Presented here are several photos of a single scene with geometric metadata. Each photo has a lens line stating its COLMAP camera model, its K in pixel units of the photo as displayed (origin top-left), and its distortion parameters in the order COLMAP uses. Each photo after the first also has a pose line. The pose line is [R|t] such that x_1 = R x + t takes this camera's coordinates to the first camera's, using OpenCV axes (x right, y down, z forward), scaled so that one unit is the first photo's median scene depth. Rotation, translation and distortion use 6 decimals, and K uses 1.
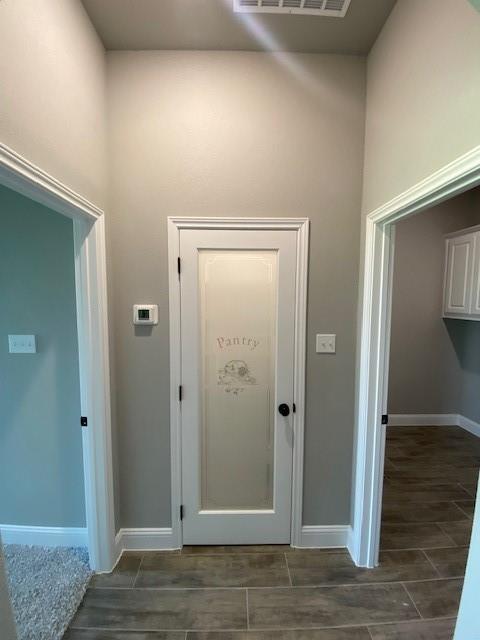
lens RADIAL K [[260.2, 0, 240.0], [0, 260.2, 320.0], [0, 0, 1]] dist [0.014912, -0.019097]
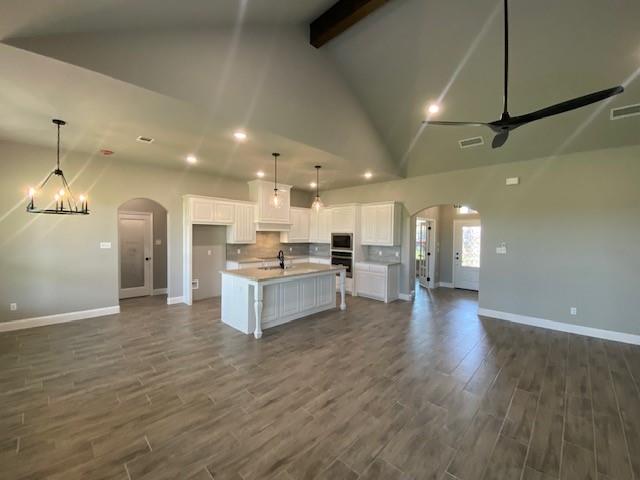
lens RADIAL K [[260.2, 0, 320.0], [0, 260.2, 240.0], [0, 0, 1]] dist [0.014912, -0.019097]
pose [[0.709776, -0.013327, 0.704301, -0.758352], [0.048707, 0.998357, -0.030195, 0.298159], [-0.702742, 0.055736, 0.709259, -3.691790]]
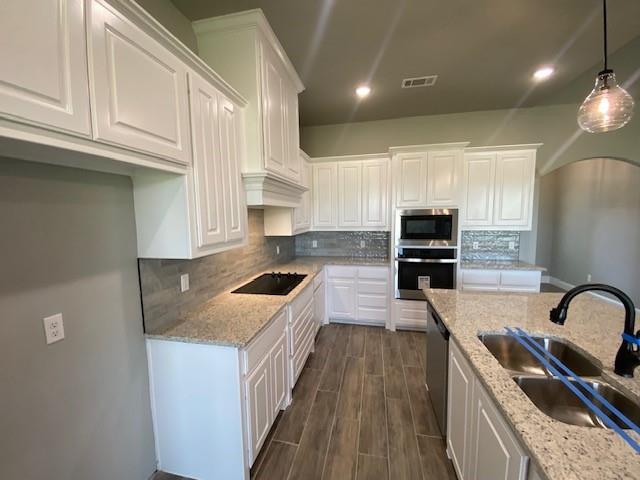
lens RADIAL K [[260.2, 0, 320.0], [0, 260.2, 240.0], [0, 0, 1]] dist [0.014912, -0.019097]
pose [[0.217322, -0.097601, 0.971208, 0.330403], [0.093388, 0.992503, 0.078844, 0.077691], [-0.971622, 0.073564, 0.224808, -0.600792]]
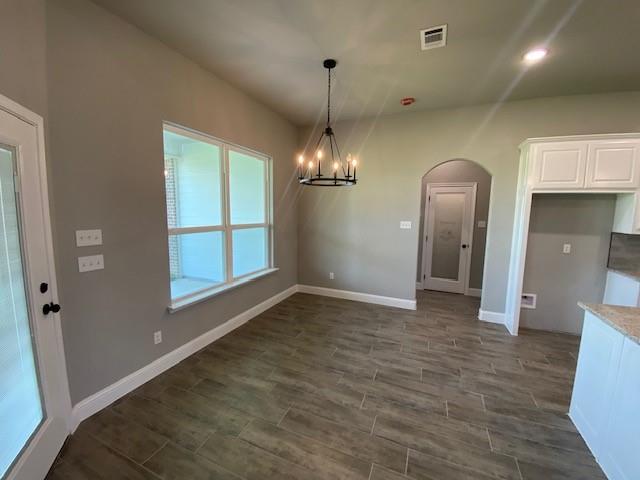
lens RADIAL K [[260.2, 0, 320.0], [0, 260.2, 240.0], [0, 0, 1]] dist [0.014912, -0.019097]
pose [[0.913864, 0.055224, -0.402247, -0.141835], [-0.043648, 0.998328, 0.037895, 0.231355], [0.403667, -0.017074, 0.914747, -2.393862]]
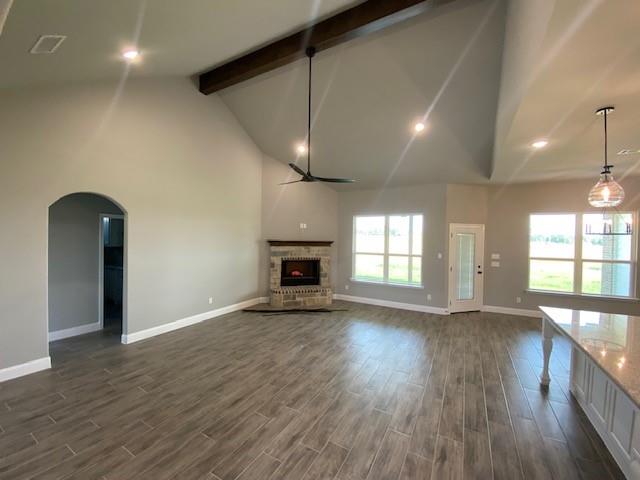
lens RADIAL K [[251.0, 0, 320.0], [0, 251.0, 240.0], [0, 0, 1]] dist [0.000983, 0.000036]
pose [[-0.510216, -0.003405, -0.860040, 2.912833], [-0.088856, 0.994850, 0.048774, 0.122019], [0.855444, 0.101305, -0.507891, -2.105852]]
